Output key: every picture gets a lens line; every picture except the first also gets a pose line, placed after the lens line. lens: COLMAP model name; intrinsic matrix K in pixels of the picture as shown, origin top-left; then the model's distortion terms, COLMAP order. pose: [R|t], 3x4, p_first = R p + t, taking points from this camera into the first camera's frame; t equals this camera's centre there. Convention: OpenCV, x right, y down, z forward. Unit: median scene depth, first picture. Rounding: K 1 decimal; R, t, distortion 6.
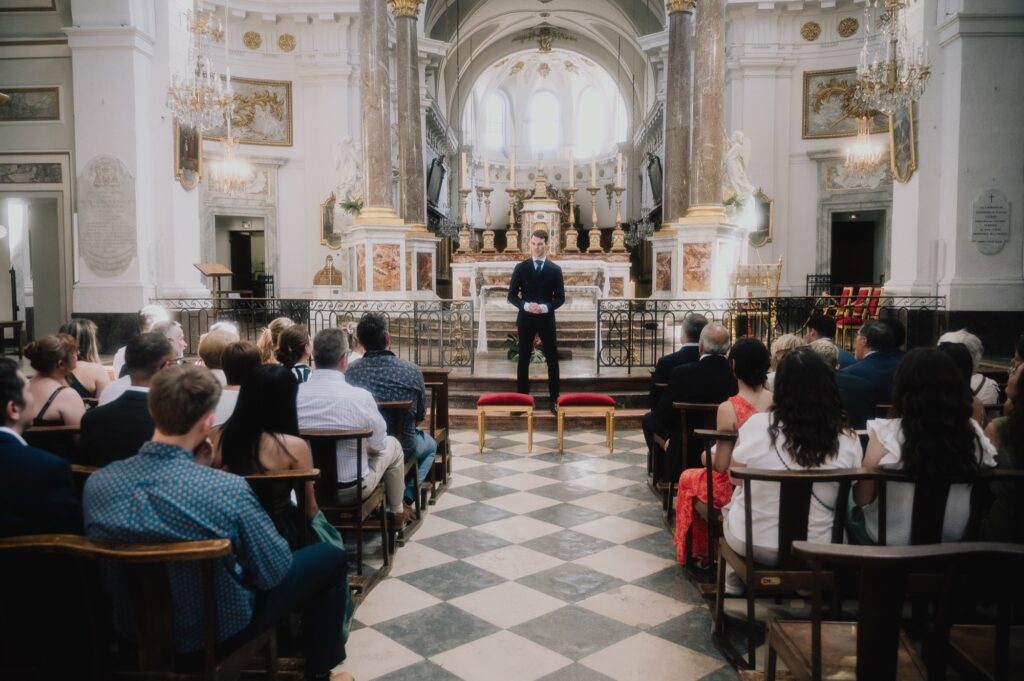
lens RADIAL K [[822.6, 0, 512.7], [0, 822.6, 340.7], [0, 0, 1]] dist [0.001362, -0.000683]
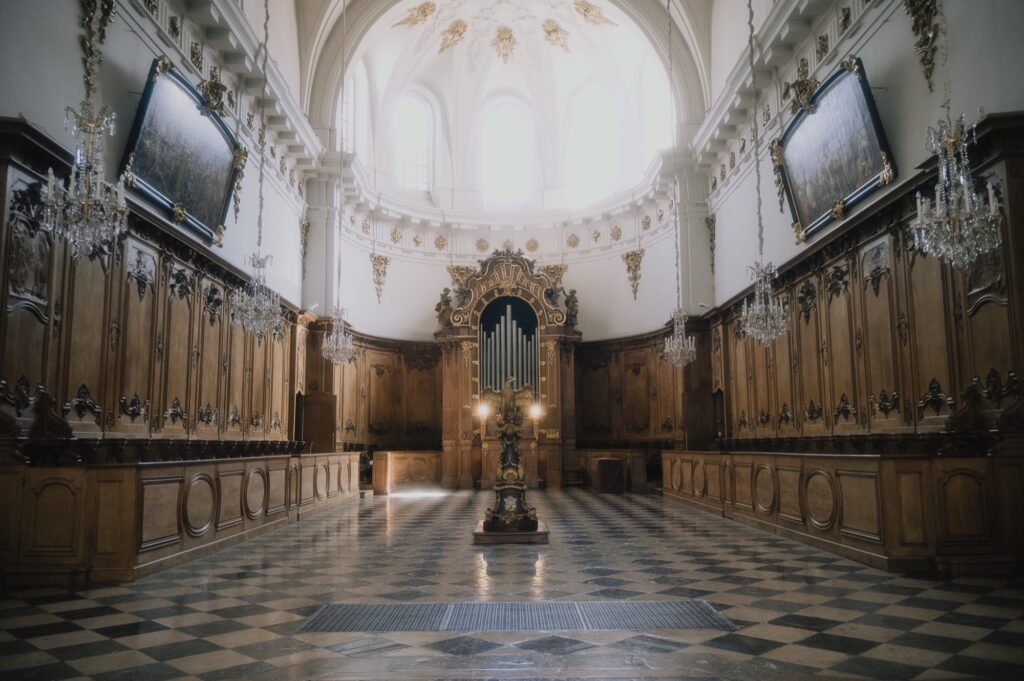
lens RADIAL K [[822.6, 0, 512.6], [0, 822.6, 340.8], [0, 0, 1]] dist [0.001362, -0.000683]
pose [[0.998678, -0.001032, 0.051391, 0.015829], [0.010749, 0.981886, -0.189166, -0.039190], [-0.050265, 0.189468, 0.980599, 0.511986]]
